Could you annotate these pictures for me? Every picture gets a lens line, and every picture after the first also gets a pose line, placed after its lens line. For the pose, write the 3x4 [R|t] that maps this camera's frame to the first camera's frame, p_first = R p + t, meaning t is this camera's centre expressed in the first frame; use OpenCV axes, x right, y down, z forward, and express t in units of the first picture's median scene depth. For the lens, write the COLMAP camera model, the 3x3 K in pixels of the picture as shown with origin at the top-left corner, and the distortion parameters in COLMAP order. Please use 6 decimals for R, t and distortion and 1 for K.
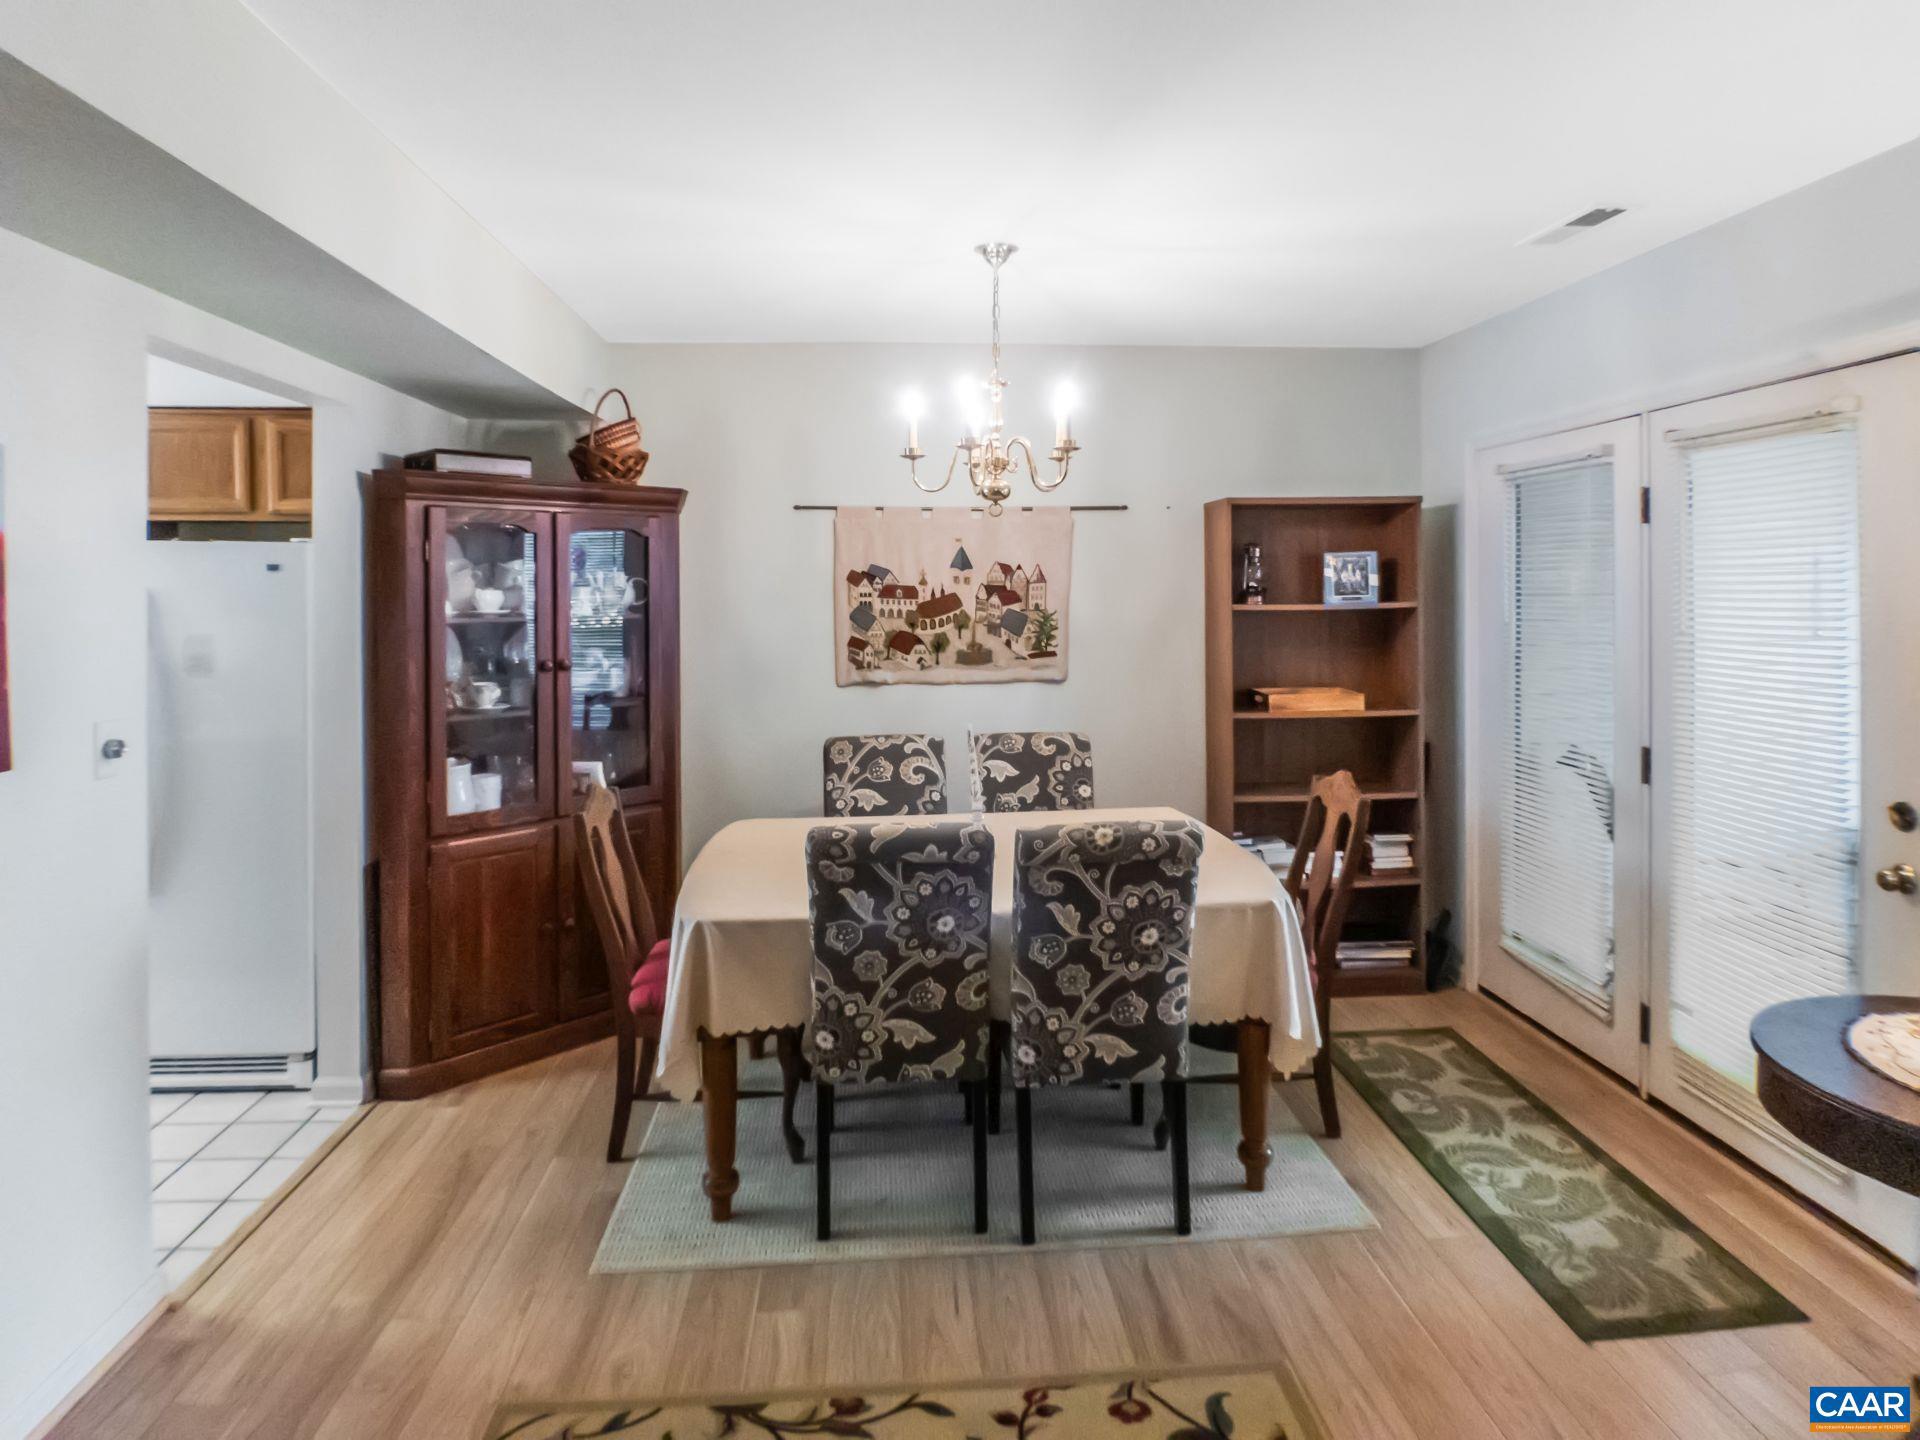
lens RADIAL K [[1083.3, 0, 939.8], [0, 1083.3, 606.4], [0, 0, 1]] dist [-0.016301, -0.011071]
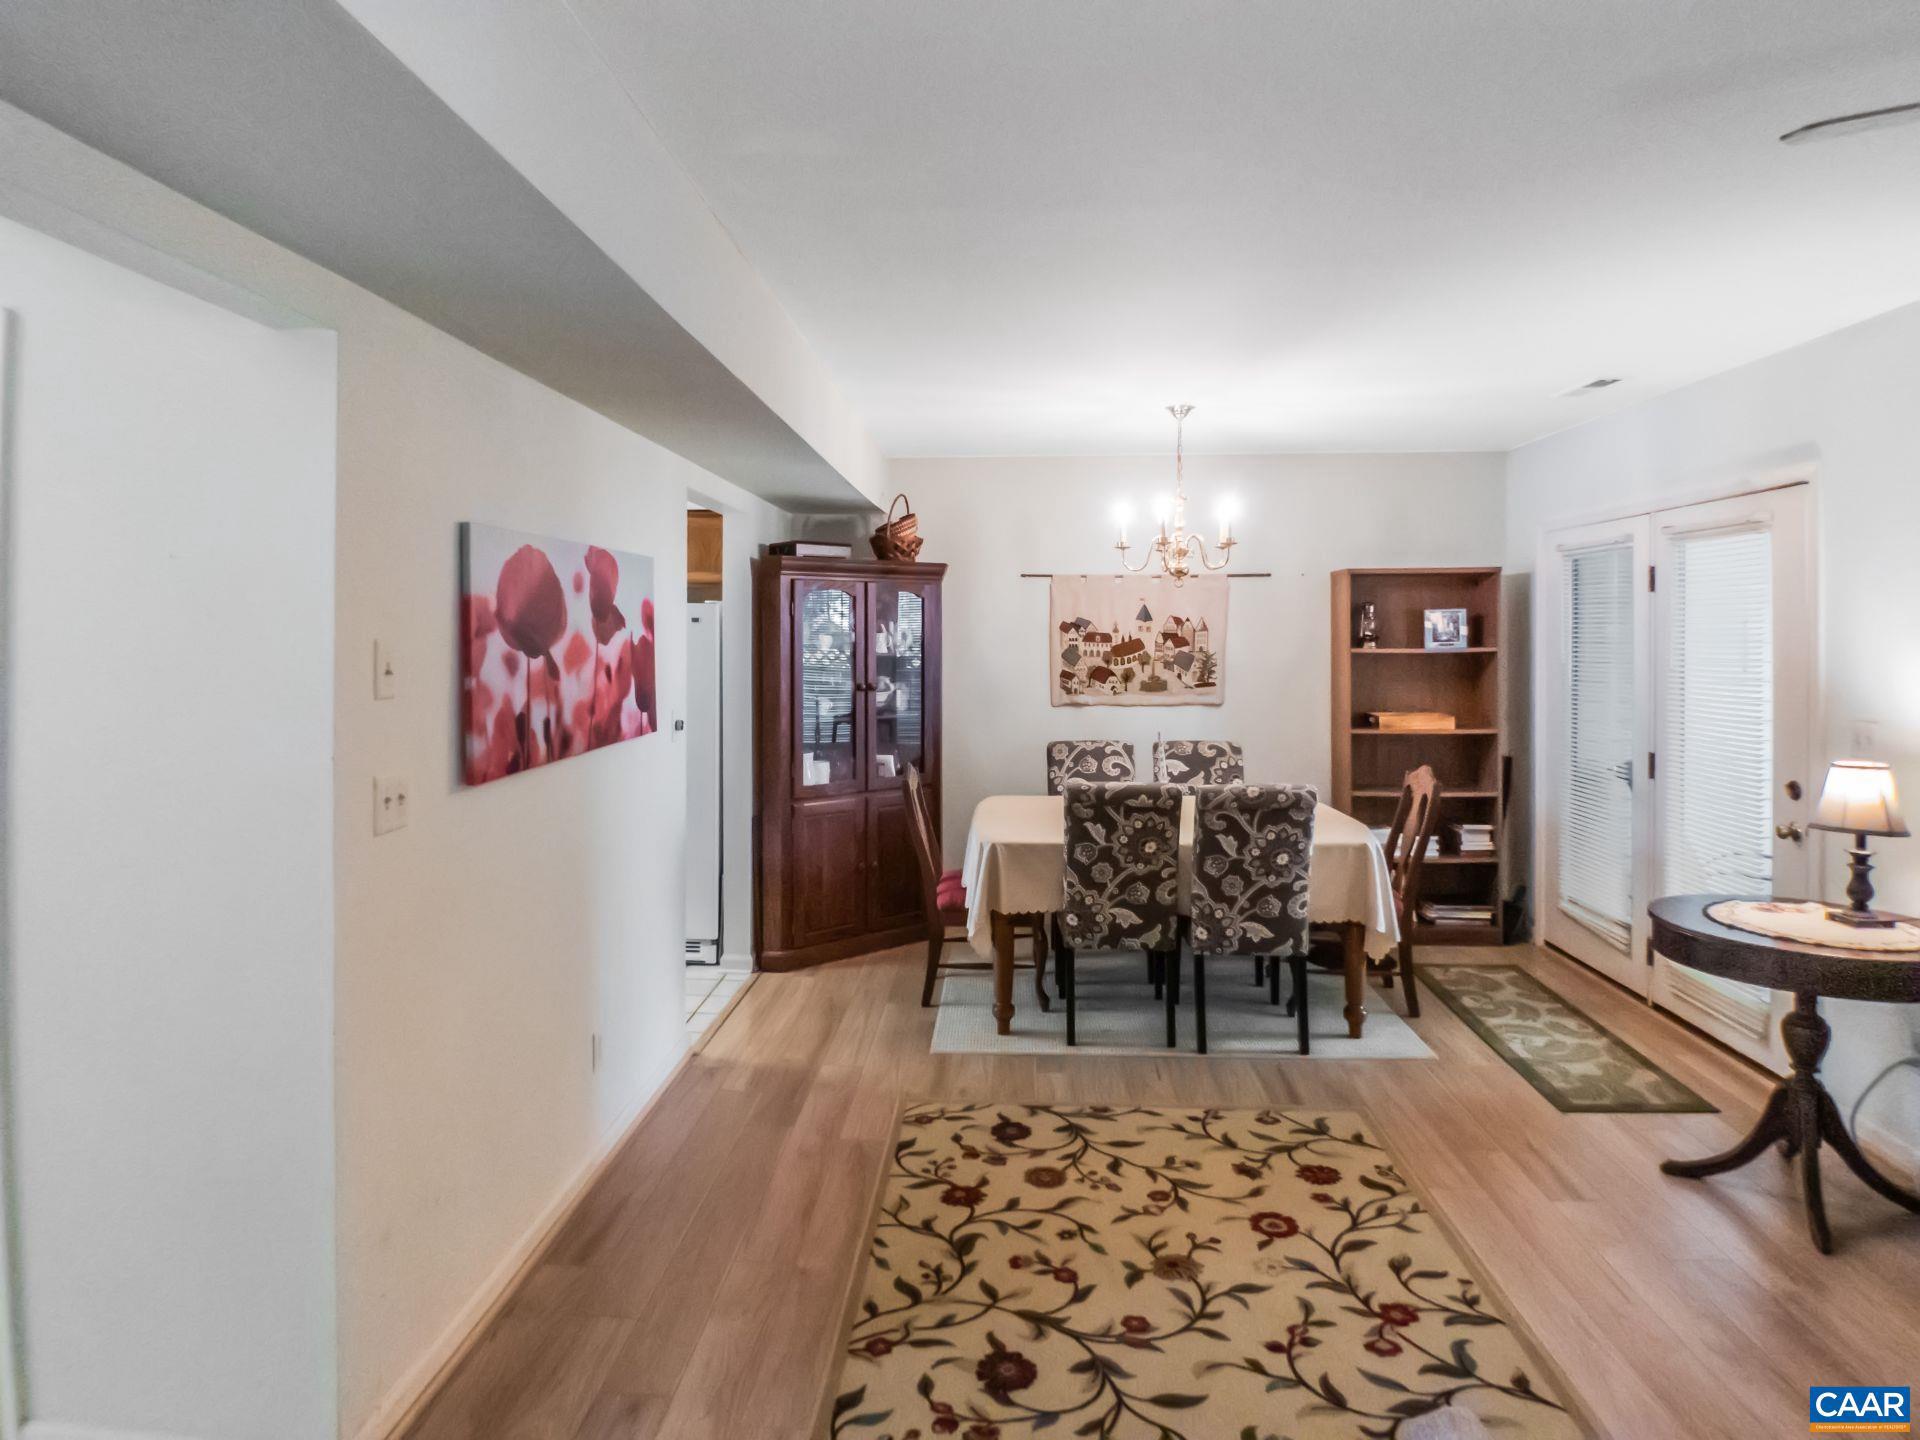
lens RADIAL K [[1083.3, 0, 943.2], [0, 1083.3, 641.2], [0, 0, 1]] dist [-0.016301, -0.011071]
pose [[0.992042, 0.005616, -0.125781, -0.080378], [-0.006646, 0.999948, -0.007774, 0.004007], [0.125731, 0.008548, 0.992028, -0.503496]]
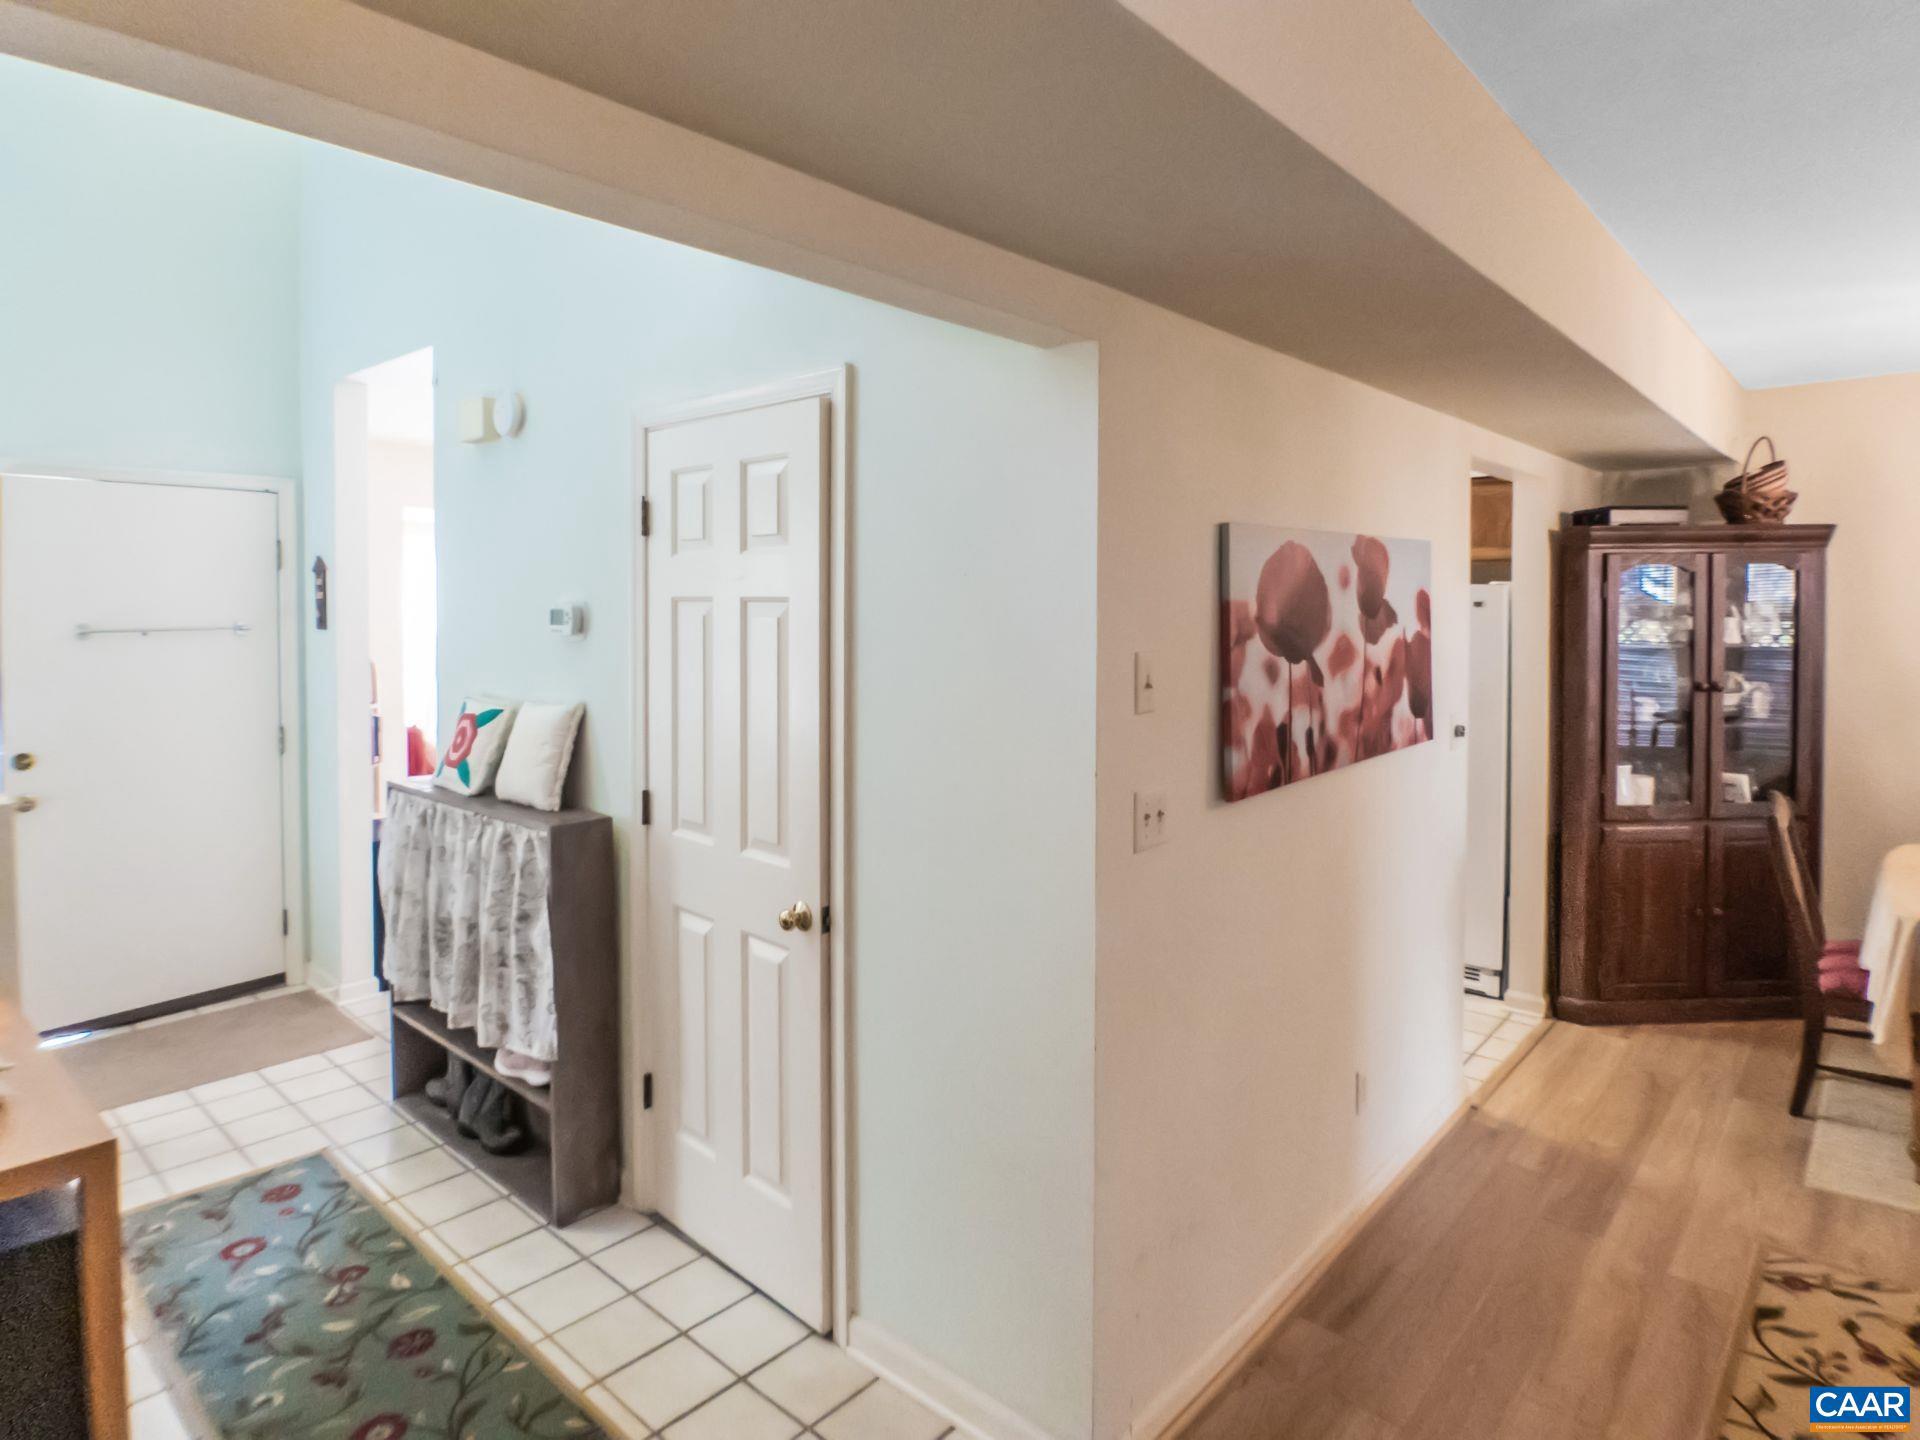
lens RADIAL K [[1083.3, 0, 960.7], [0, 1083.3, 631.9], [0, 0, 1]] dist [-0.016301, -0.011071]
pose [[0.702776, 0.018043, -0.711183, -0.122250], [-0.005675, 0.999789, 0.019757, -0.024959], [0.711389, -0.009849, 0.702729, -0.420765]]
